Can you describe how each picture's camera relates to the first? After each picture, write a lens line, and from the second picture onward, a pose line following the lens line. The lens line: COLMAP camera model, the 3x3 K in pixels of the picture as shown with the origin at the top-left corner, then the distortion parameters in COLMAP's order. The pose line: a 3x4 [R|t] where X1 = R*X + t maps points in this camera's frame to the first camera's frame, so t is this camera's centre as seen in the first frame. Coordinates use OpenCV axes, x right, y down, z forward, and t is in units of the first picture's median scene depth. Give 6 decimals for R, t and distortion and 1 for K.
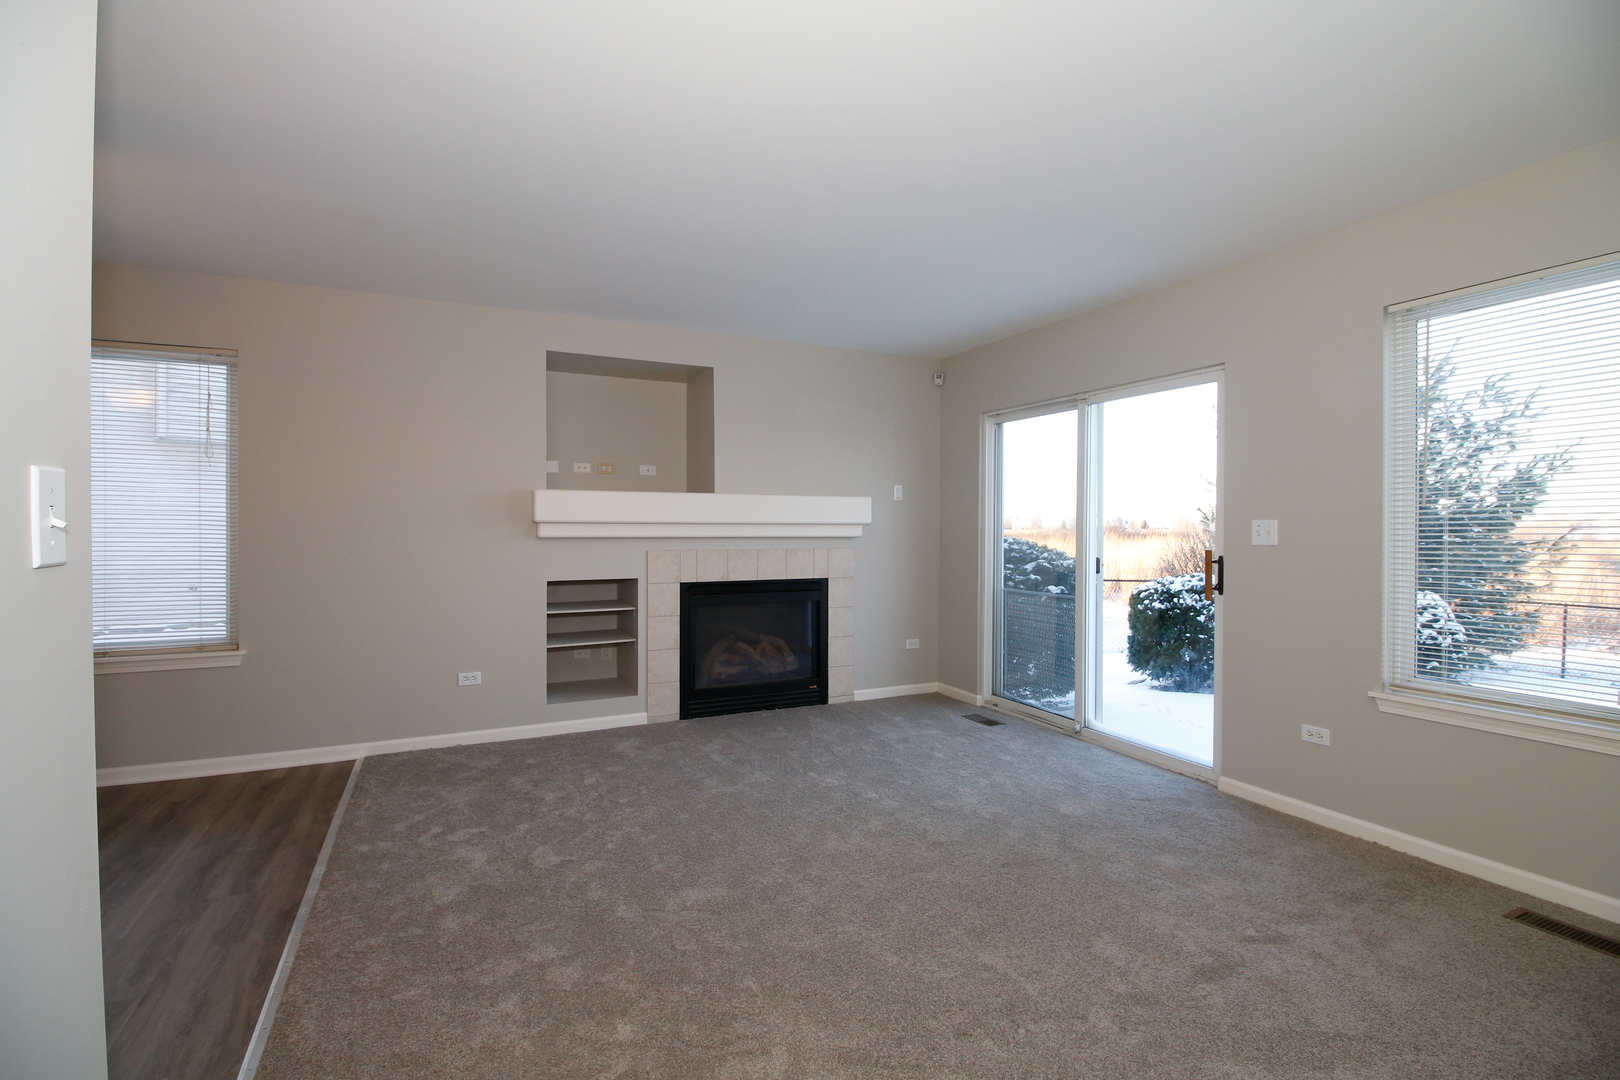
lens RADIAL K [[745.2, 0, 808.1], [0, 745.2, 533.3], [0, 0, 1]] dist [-0.002263, -0.011026]
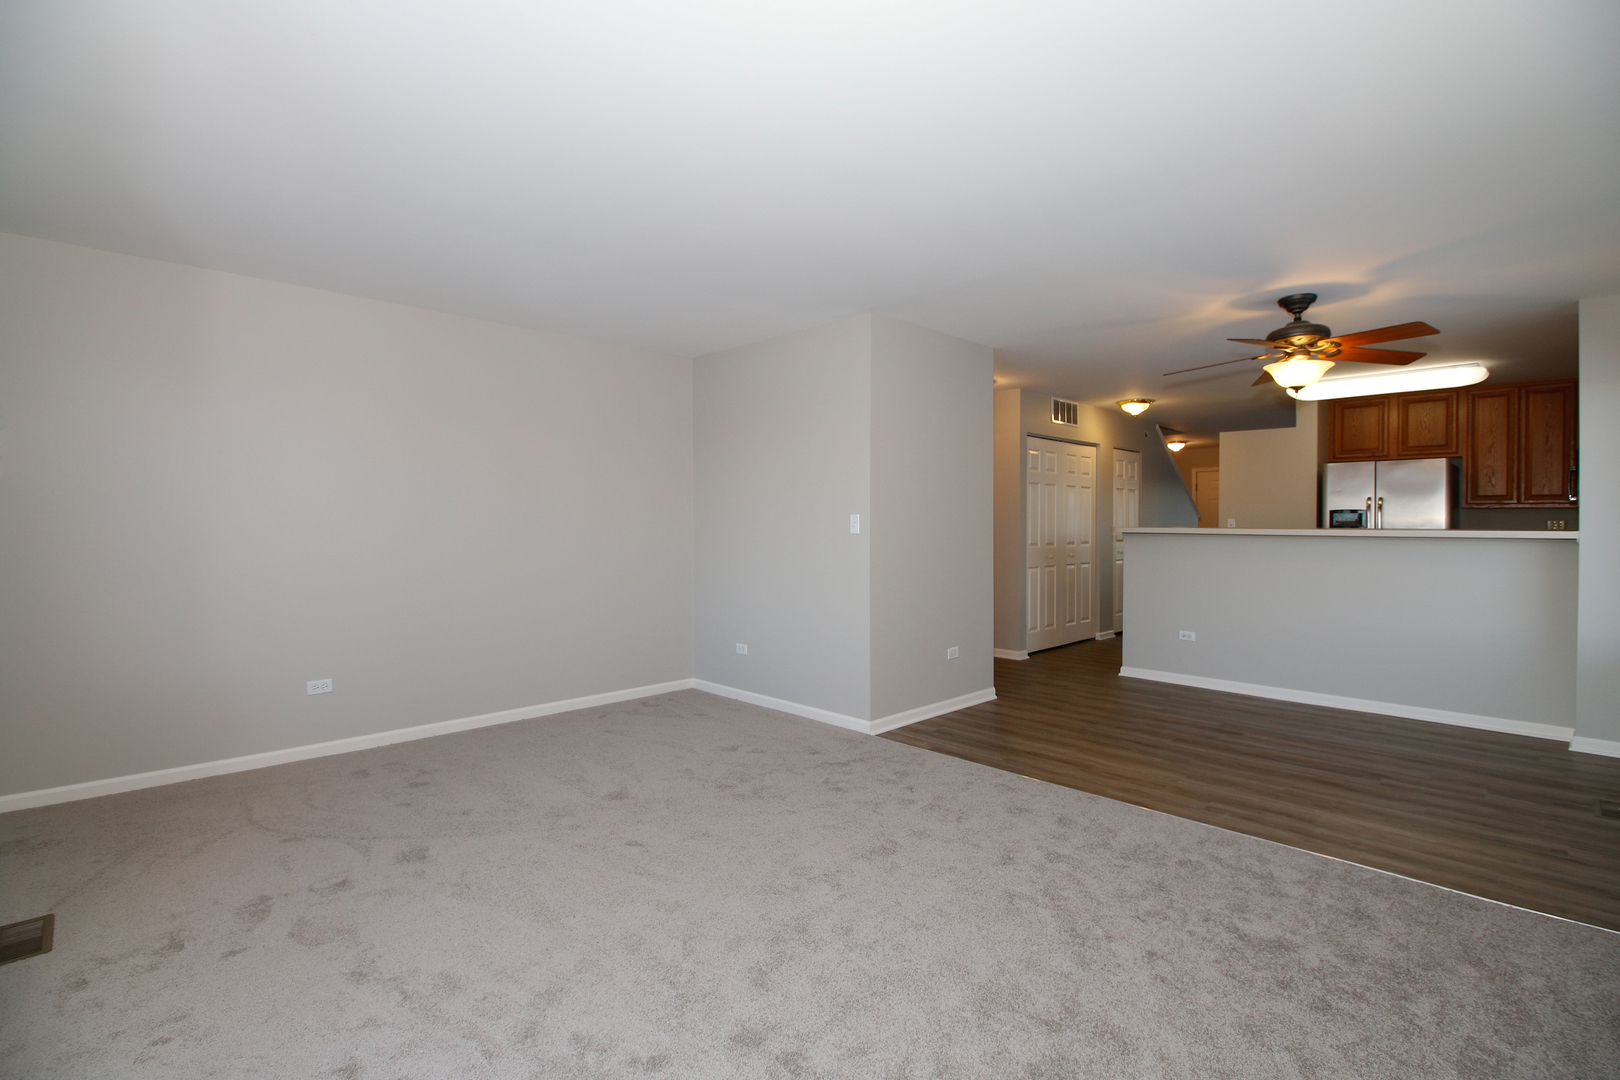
lens RADIAL K [[745.2, 0, 803.4], [0, 745.2, 531.2], [0, 0, 1]] dist [-0.002263, -0.011026]
pose [[-0.949739, -0.001834, -0.313038, 0.178323], [-0.007604, 0.999823, 0.017212, -0.010732], [0.312951, 0.018728, -0.949585, 1.120016]]
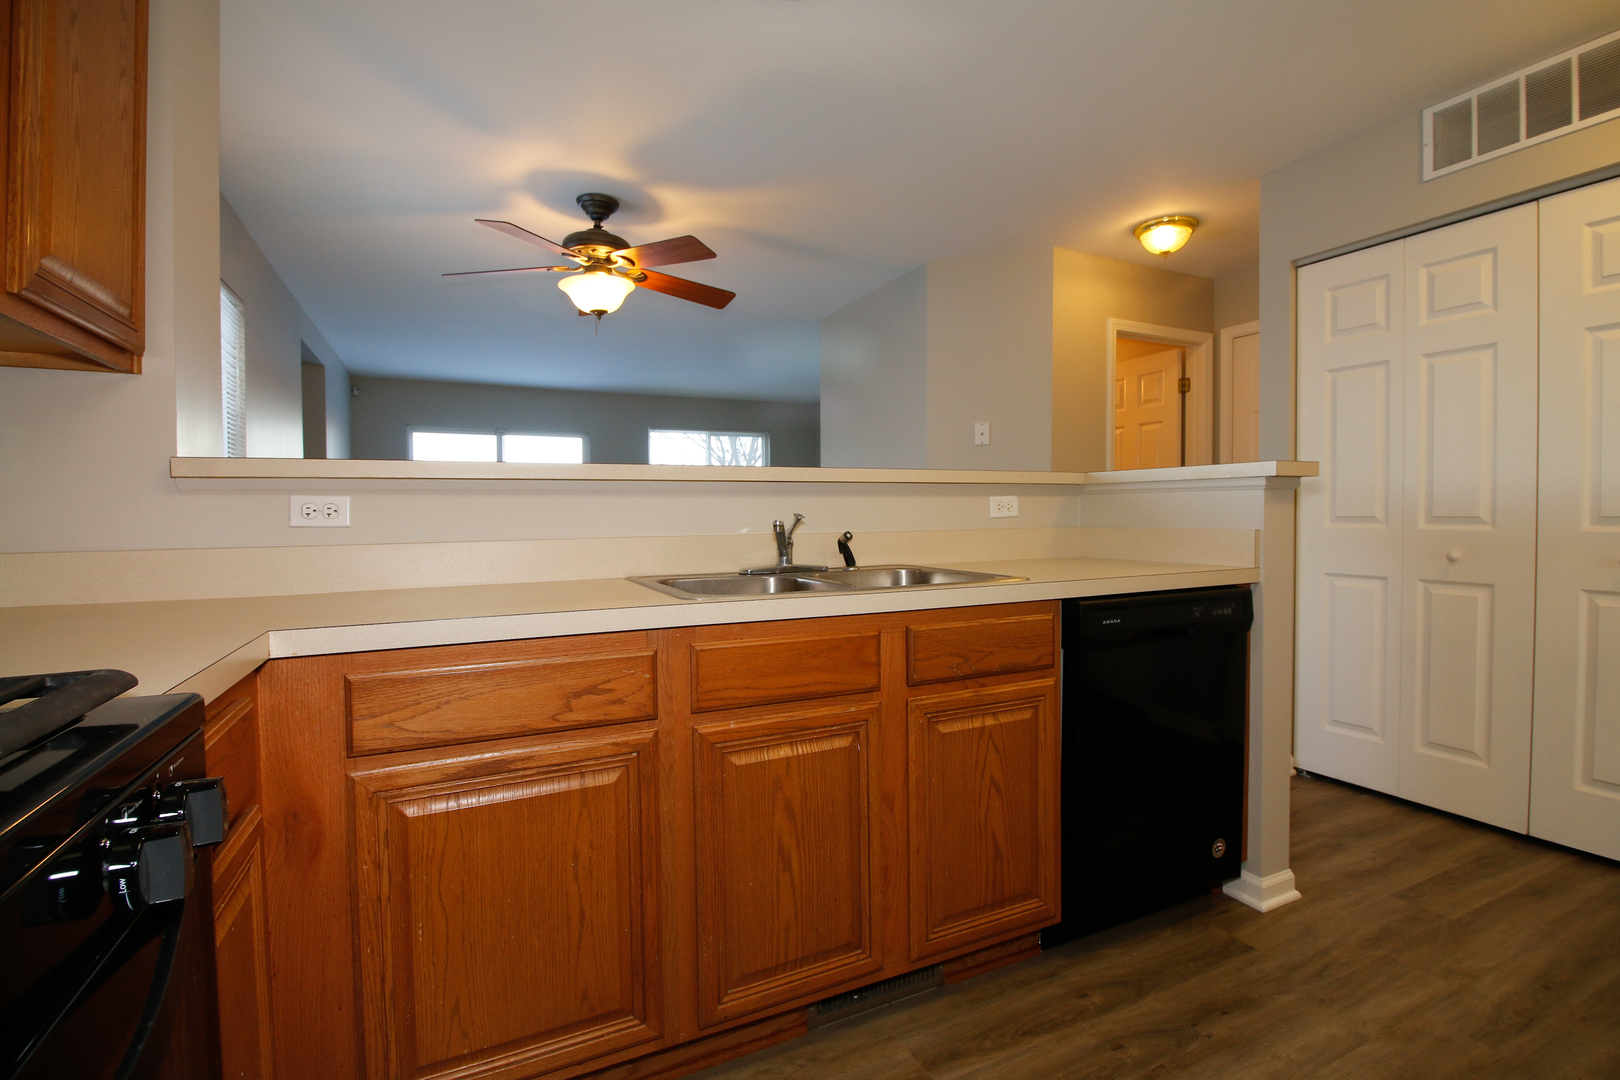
lens RADIAL K [[745.2, 0, 810.1], [0, 745.2, 527.8], [0, 0, 1]] dist [-0.002263, -0.011026]
pose [[0.005789, -0.022068, 0.999740, -1.425952], [0.014845, 0.999648, 0.021980, 0.026753], [-0.999873, 0.014714, 0.006115, 0.228905]]
